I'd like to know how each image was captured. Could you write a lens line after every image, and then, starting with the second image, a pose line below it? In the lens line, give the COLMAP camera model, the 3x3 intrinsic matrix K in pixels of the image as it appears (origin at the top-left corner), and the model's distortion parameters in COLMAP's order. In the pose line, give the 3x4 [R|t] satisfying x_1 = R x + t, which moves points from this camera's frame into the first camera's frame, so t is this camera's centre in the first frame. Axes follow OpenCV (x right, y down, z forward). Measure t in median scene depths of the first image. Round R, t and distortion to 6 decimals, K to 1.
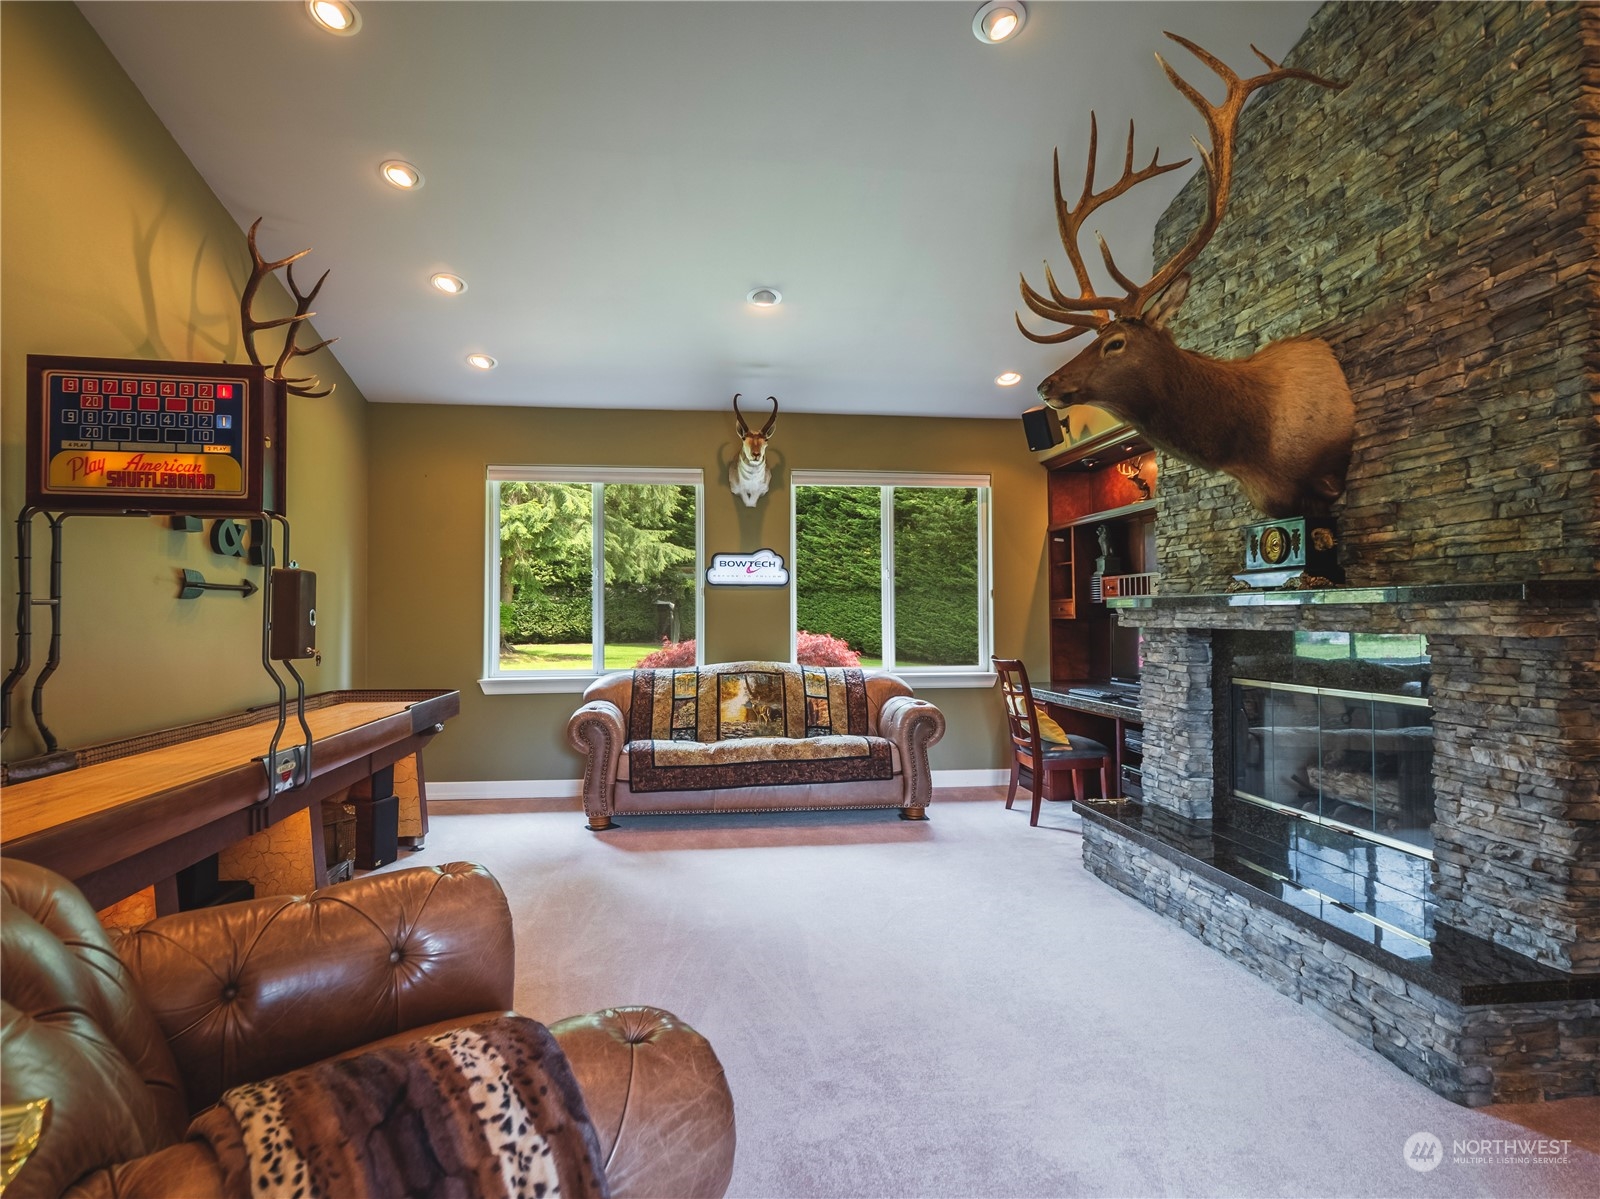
lens RADIAL K [[867.1, 0, 798.9], [0, 867.1, 603.8], [0, 0, 1]] dist [-0.003427, -0.000408]
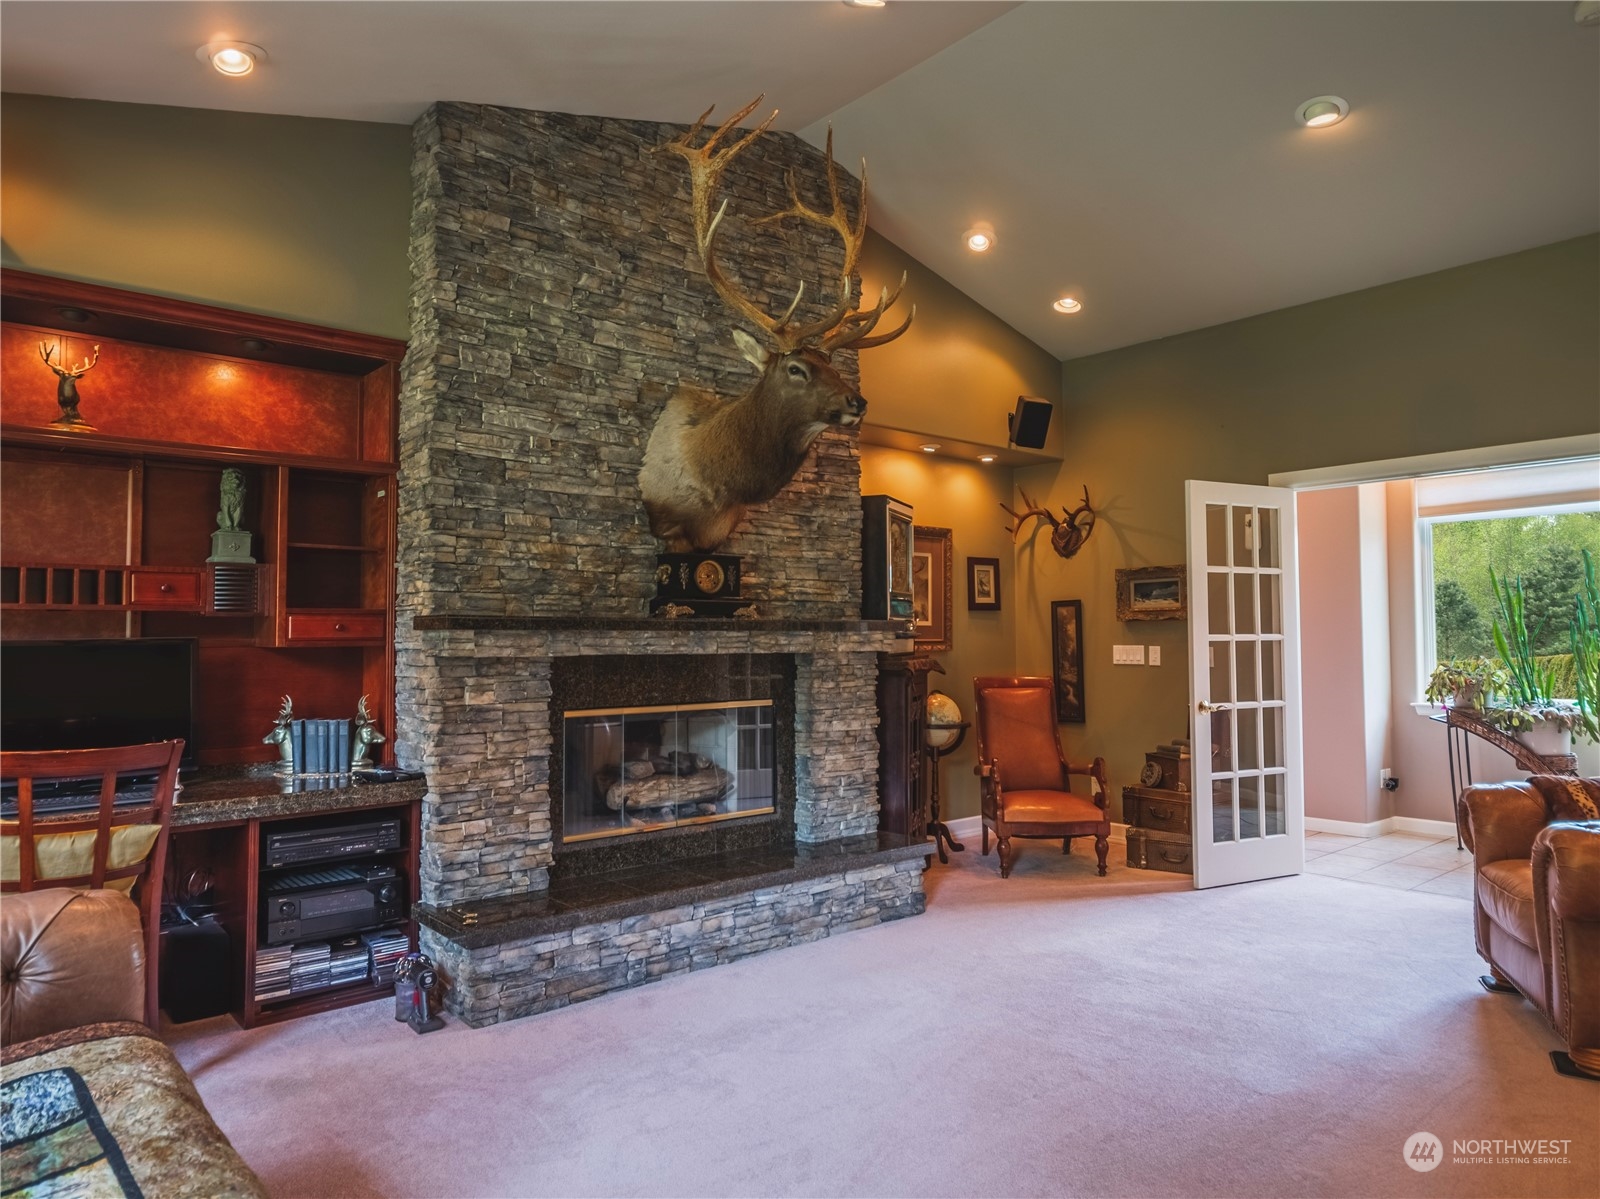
lens RADIAL K [[1019.9, 0, 798.1], [0, 1019.9, 596.9], [0, 0, 1]] dist [0.007240, 0.000267]
pose [[-0.542234, 0.038278, 0.839355, -0.693817], [-0.006906, 0.998725, -0.050007, 0.026069], [-0.840199, -0.032912, -0.541278, 1.846963]]
